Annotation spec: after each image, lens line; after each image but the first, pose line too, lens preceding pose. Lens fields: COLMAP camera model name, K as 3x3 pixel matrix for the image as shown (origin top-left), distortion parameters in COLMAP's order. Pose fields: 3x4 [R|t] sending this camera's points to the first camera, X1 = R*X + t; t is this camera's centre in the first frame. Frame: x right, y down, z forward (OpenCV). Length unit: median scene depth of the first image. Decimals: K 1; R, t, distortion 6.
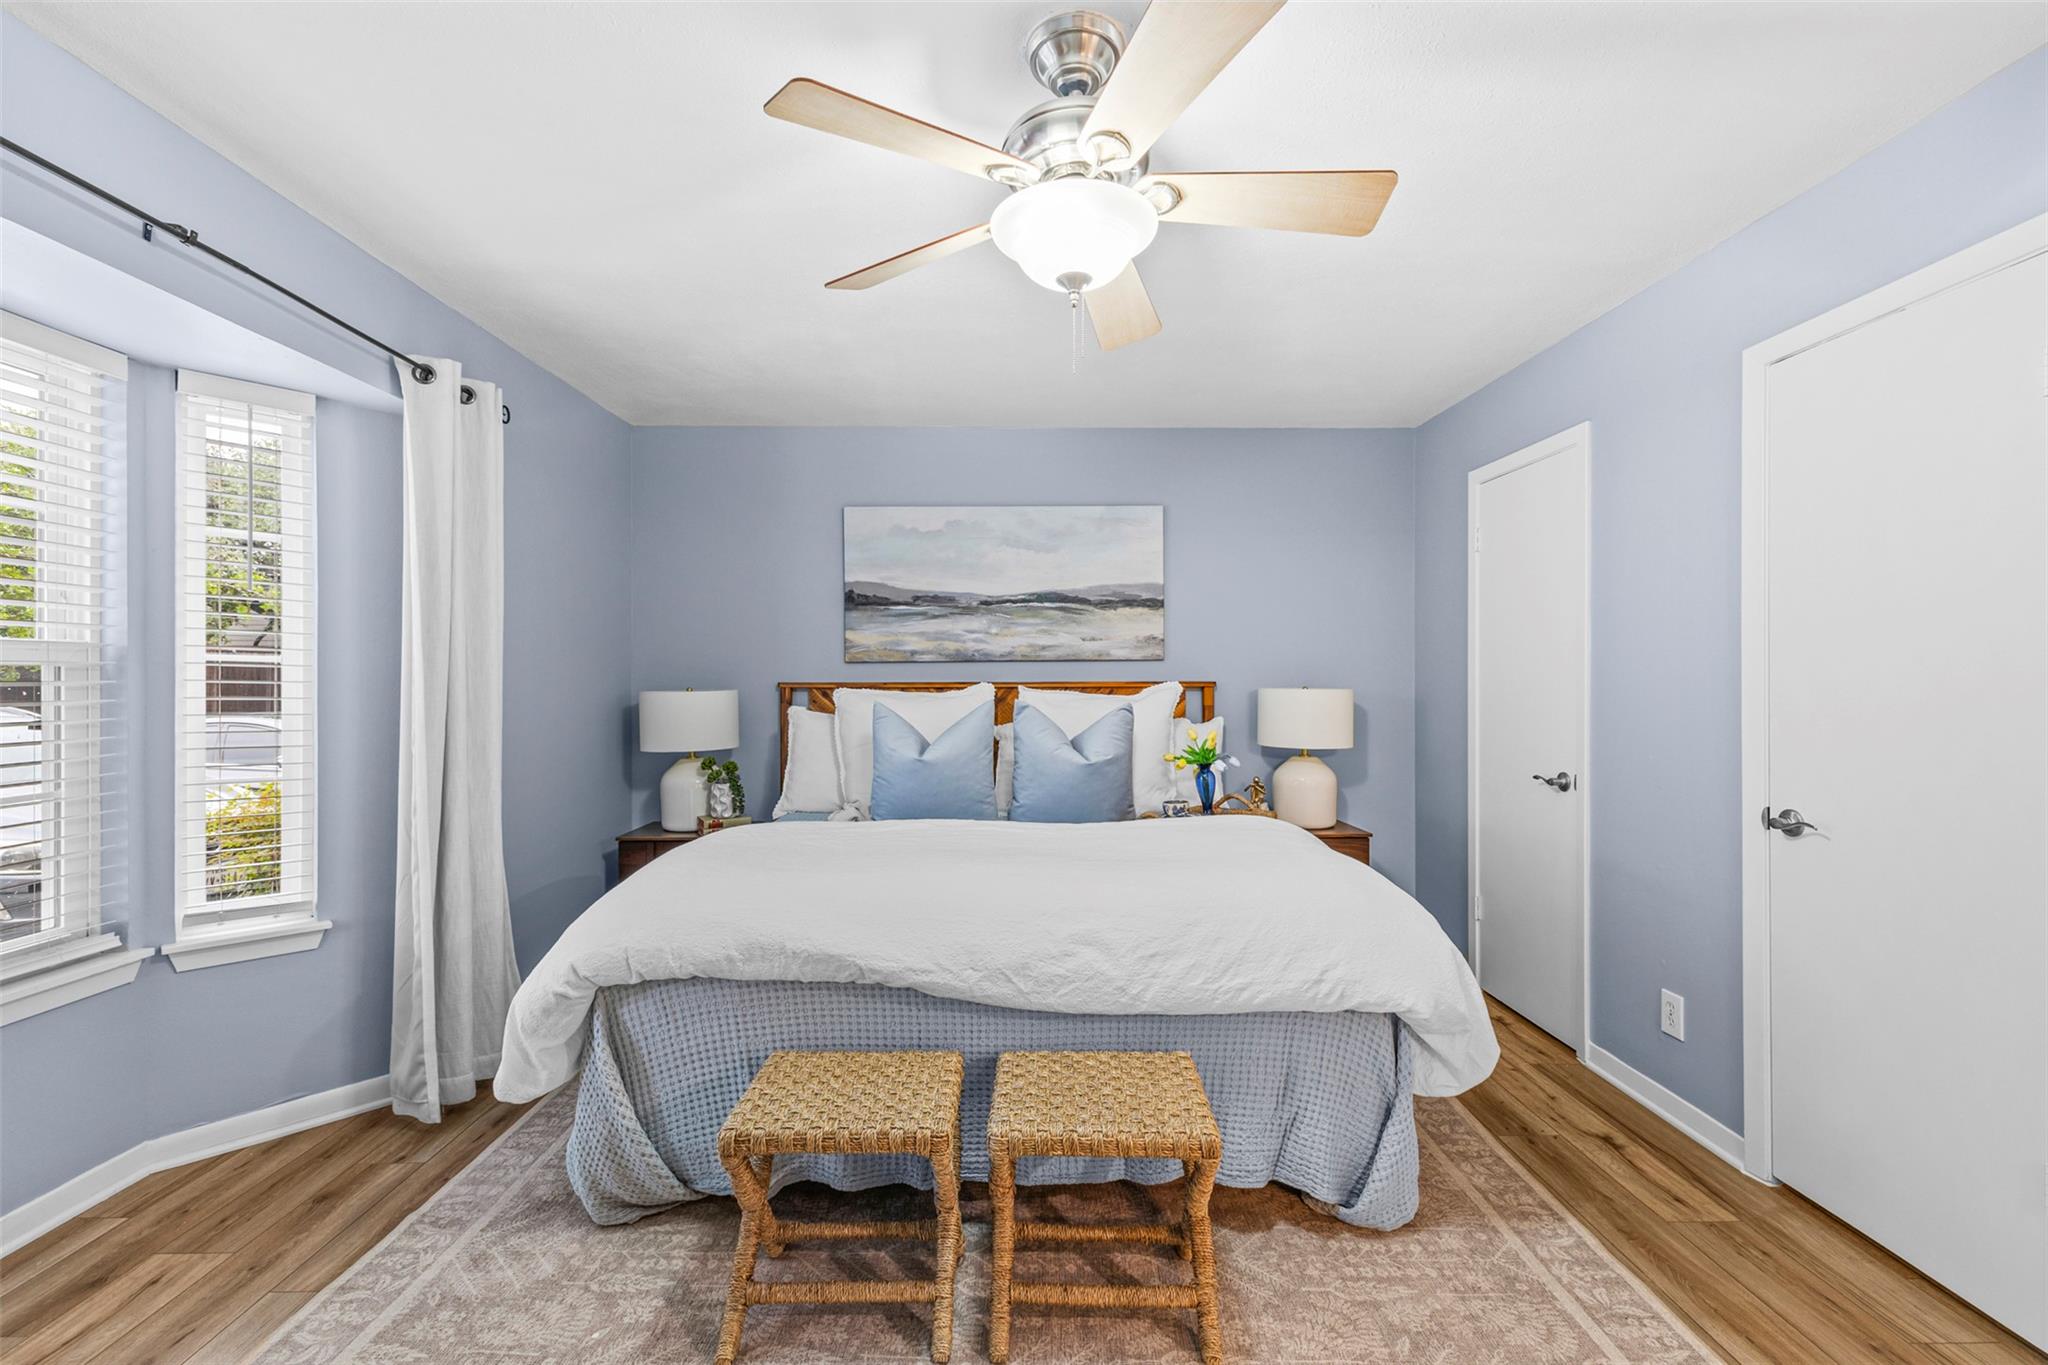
lens RADIAL K [[888.4, 0, 1031.9], [0, 888.4, 674.1], [0, 0, 1]] dist [0.016387, -0.004692]
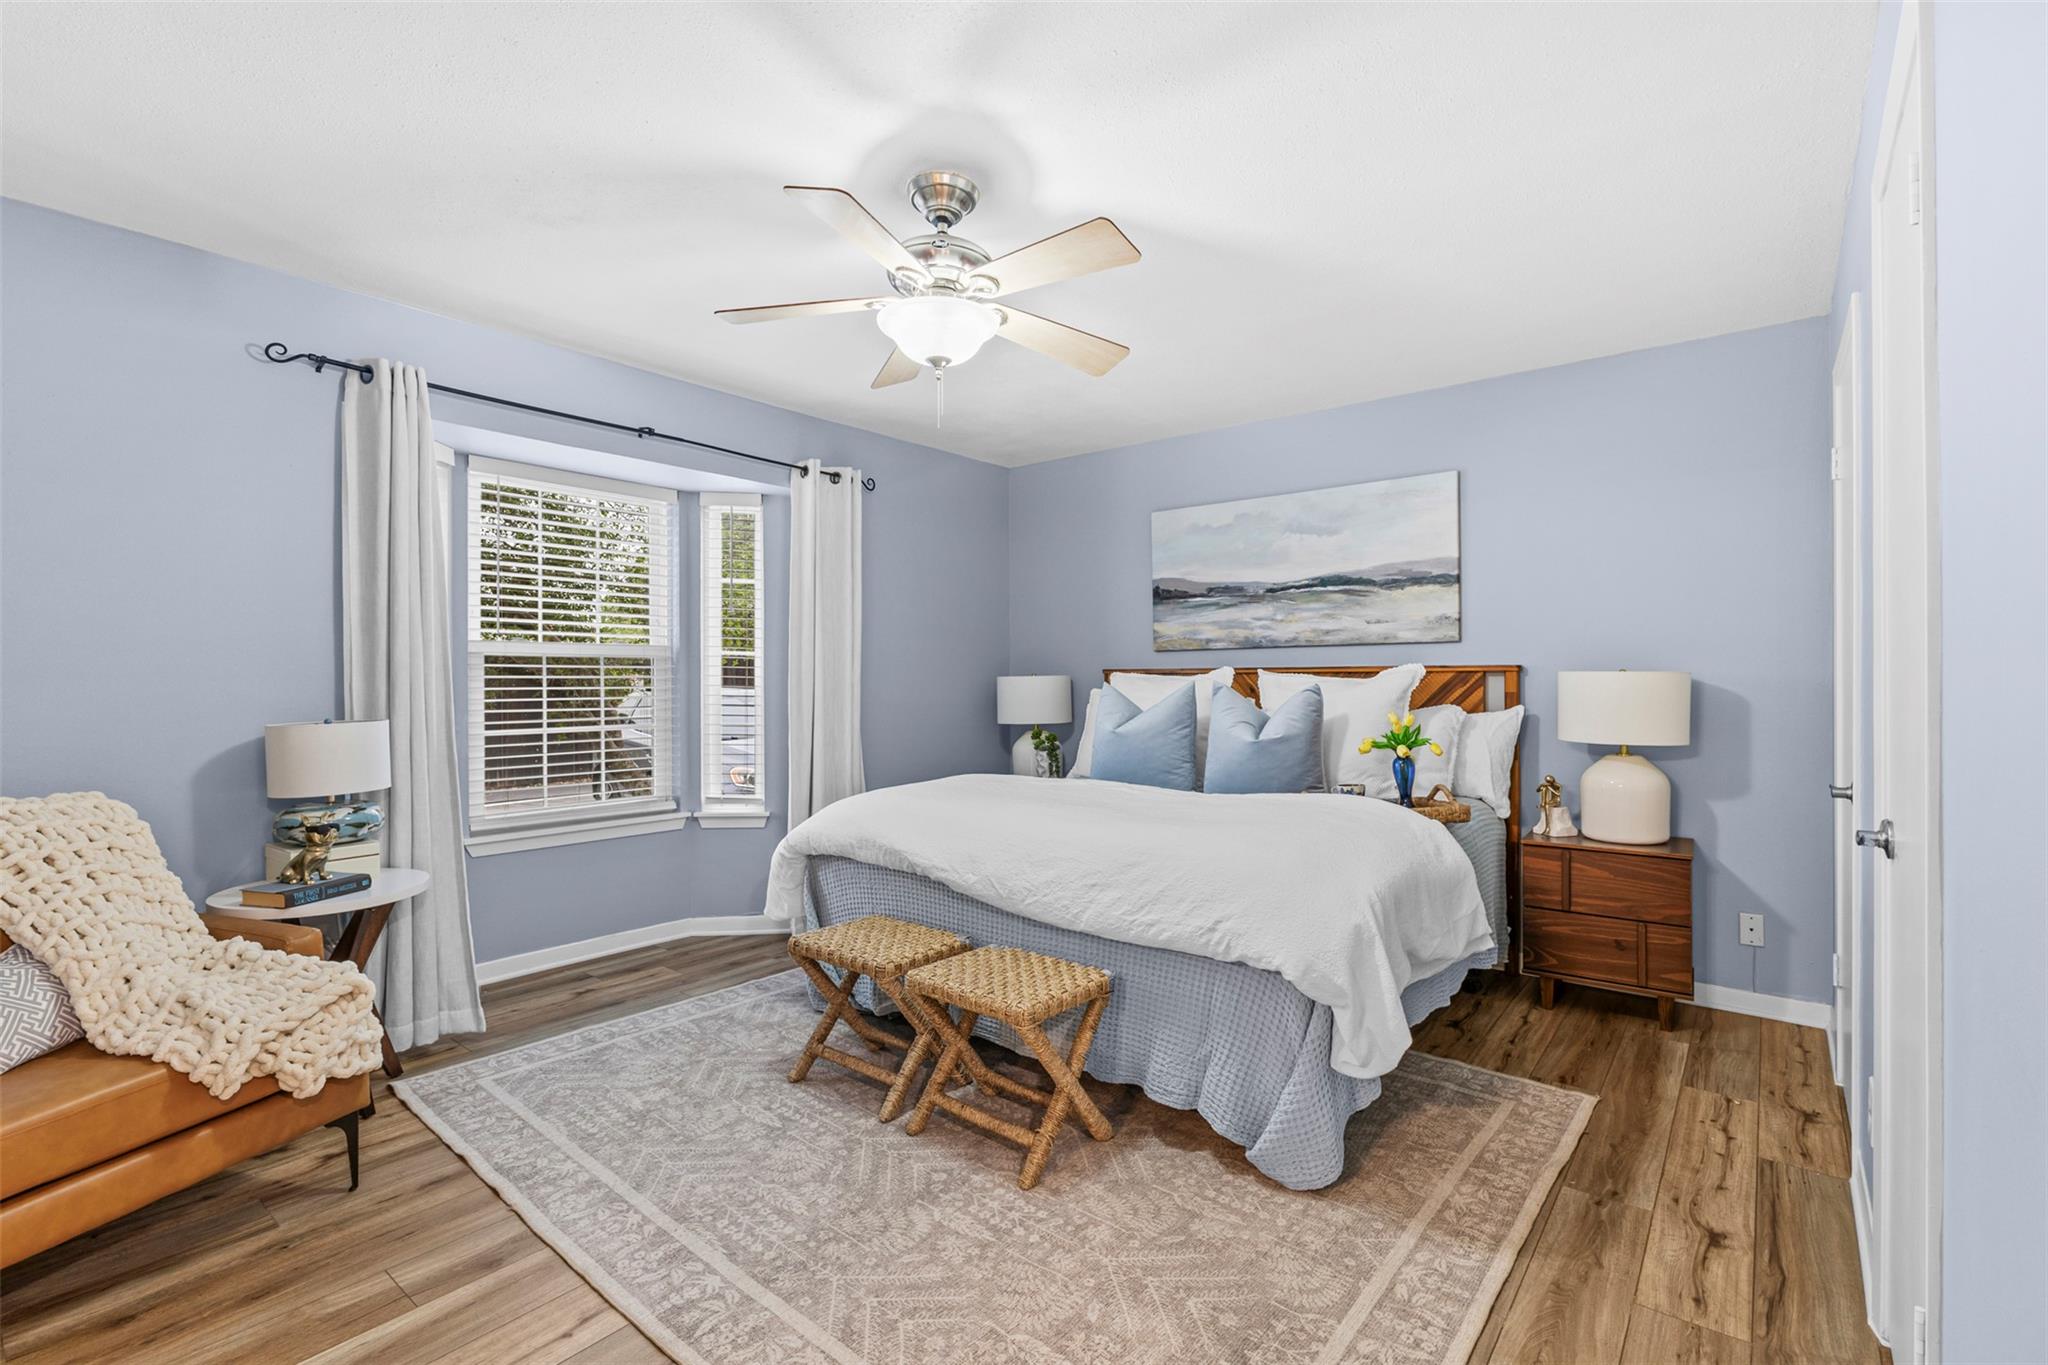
lens RADIAL K [[939.0, 0, 1031.1], [0, 939.0, 670.0], [0, 0, 1]] dist [-0.001335, 0.001304]
pose [[0.765608, -0.007415, -0.643265, 0.449665], [0.004532, 0.999971, -0.006134, 0.017891], [0.643292, 0.001781, 0.765619, -0.007428]]
